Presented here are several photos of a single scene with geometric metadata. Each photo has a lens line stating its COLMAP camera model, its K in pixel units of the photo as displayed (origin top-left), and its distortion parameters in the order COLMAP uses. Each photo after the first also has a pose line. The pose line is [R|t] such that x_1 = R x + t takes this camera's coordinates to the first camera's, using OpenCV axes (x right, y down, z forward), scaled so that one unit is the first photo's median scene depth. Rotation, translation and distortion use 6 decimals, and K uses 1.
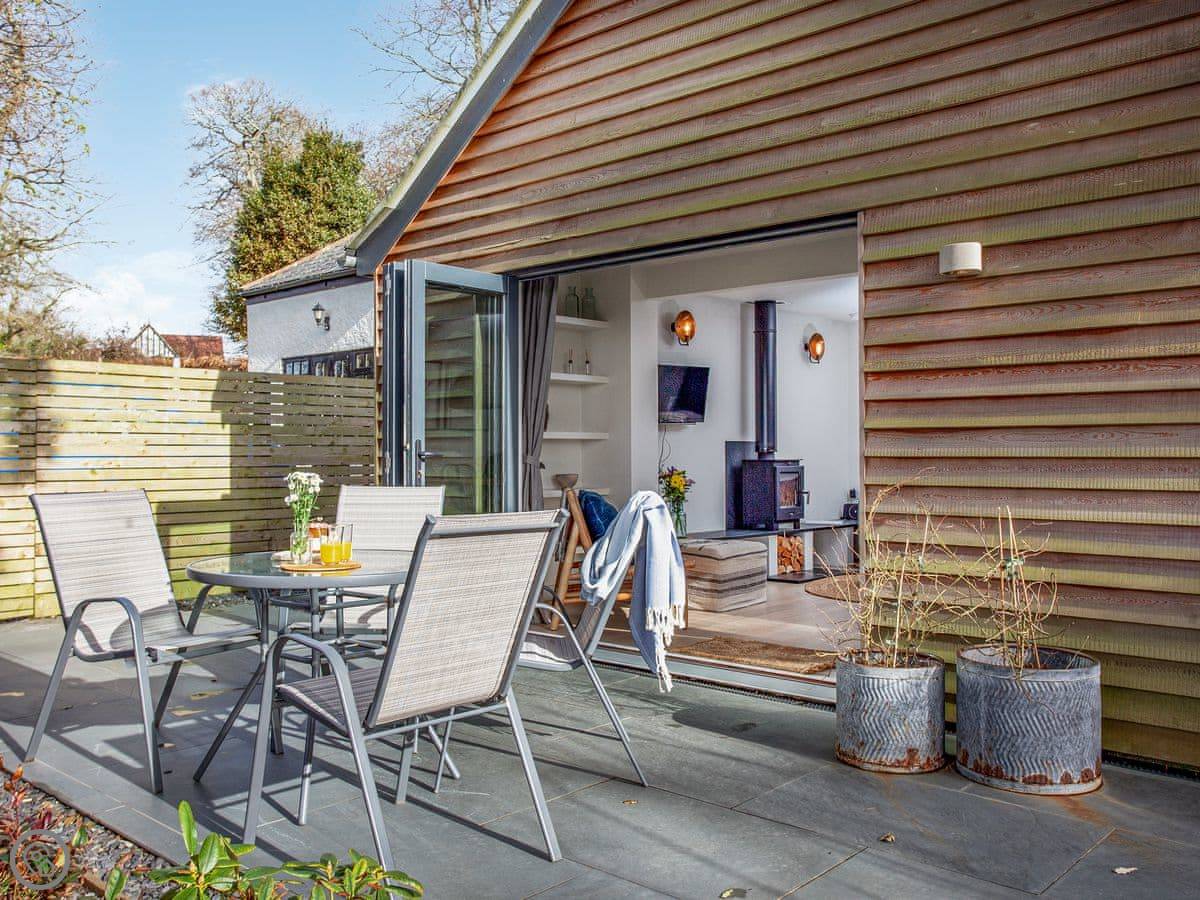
lens RADIAL K [[1068.1, 0, 590.2], [0, 1068.1, 440.7], [0, 0, 1]] dist [-0.025670, 0.015553]
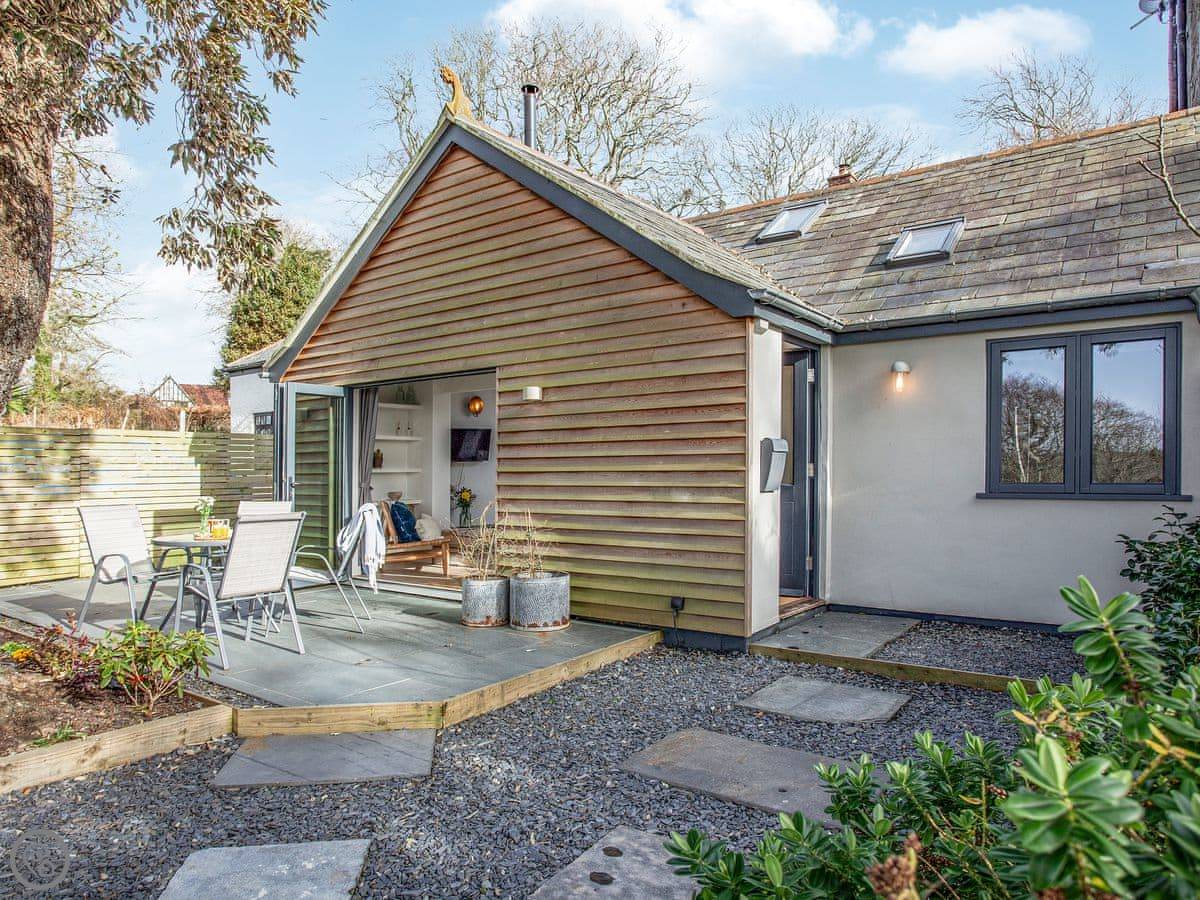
lens RADIAL K [[768.7, 0, 599.0], [0, 768.7, 447.2], [0, 0, 1]] dist [-0.048460, 0.010311]
pose [[0.992489, -0.003201, 0.122288, 0.199683], [0.005639, 0.999792, -0.019593, -0.021008], [-0.122200, 0.020135, 0.992301, -0.384637]]
